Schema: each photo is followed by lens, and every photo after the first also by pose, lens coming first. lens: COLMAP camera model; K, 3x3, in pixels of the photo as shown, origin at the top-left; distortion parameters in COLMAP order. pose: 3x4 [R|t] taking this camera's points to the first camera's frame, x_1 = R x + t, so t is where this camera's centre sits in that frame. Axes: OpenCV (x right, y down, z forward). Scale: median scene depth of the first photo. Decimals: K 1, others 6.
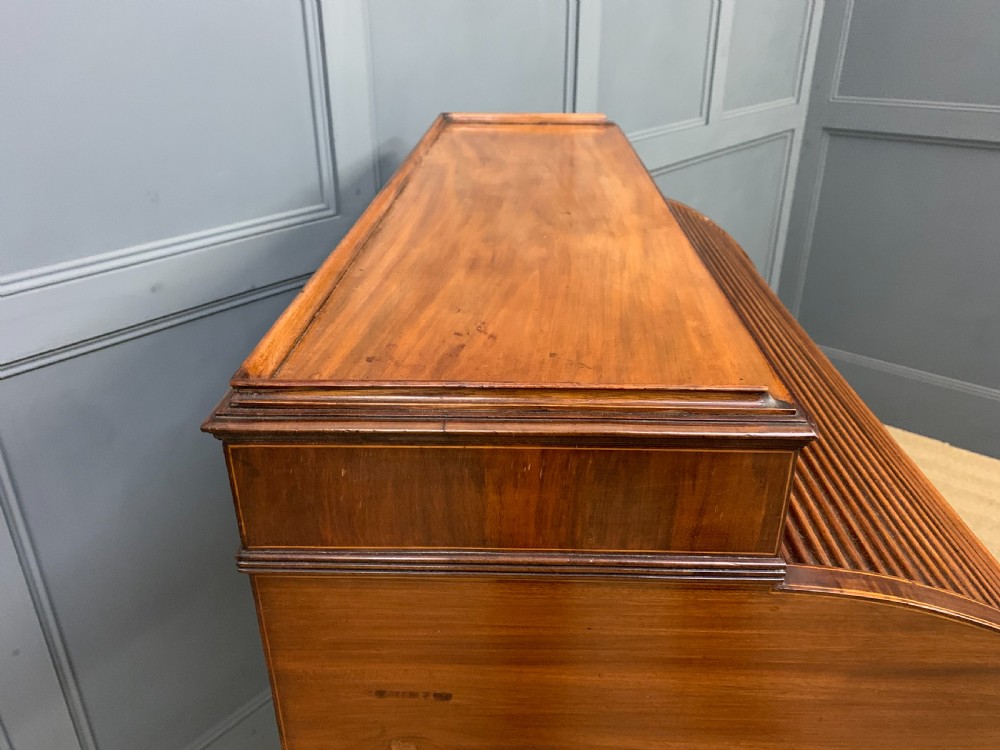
lens RADIAL K [[769.7, 0, 498.3], [0, 769.7, 371.4], [0, 0, 1]] dist [0.023083, -0.007176]
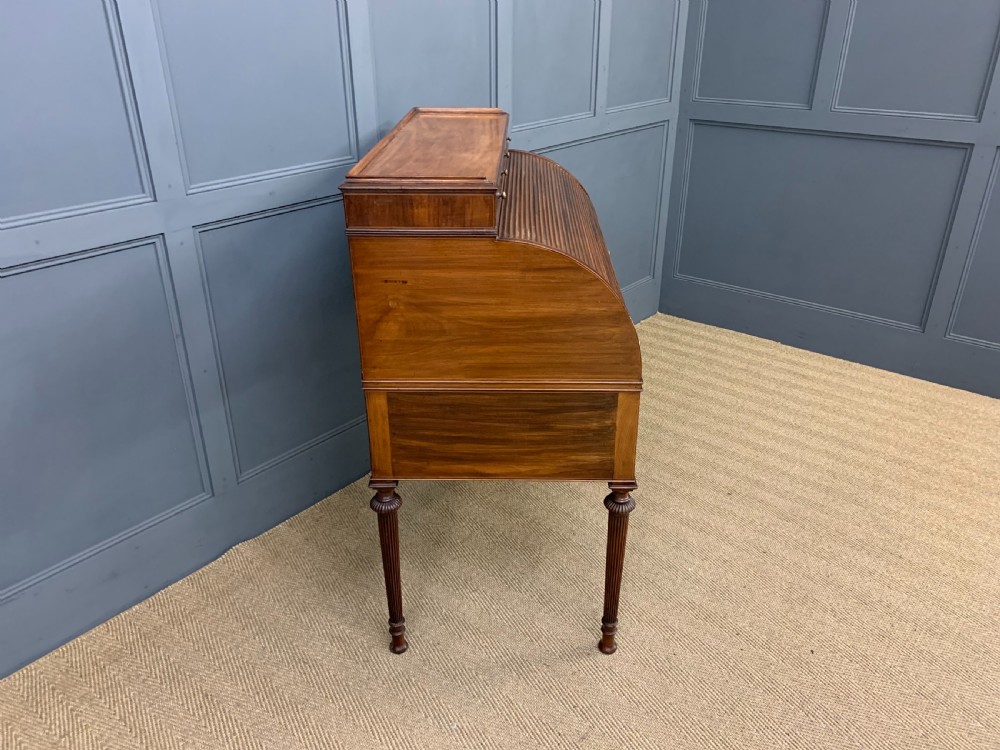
lens RADIAL K [[769.7, 0, 501.6], [0, 769.7, 378.2], [0, 0, 1]] dist [0.023083, -0.007176]
pose [[0.999950, -0.003439, 0.009391, 0.179524], [0.003342, 0.999942, 0.010280, 0.455214], [-0.009425, -0.010248, 0.999903, -1.320808]]
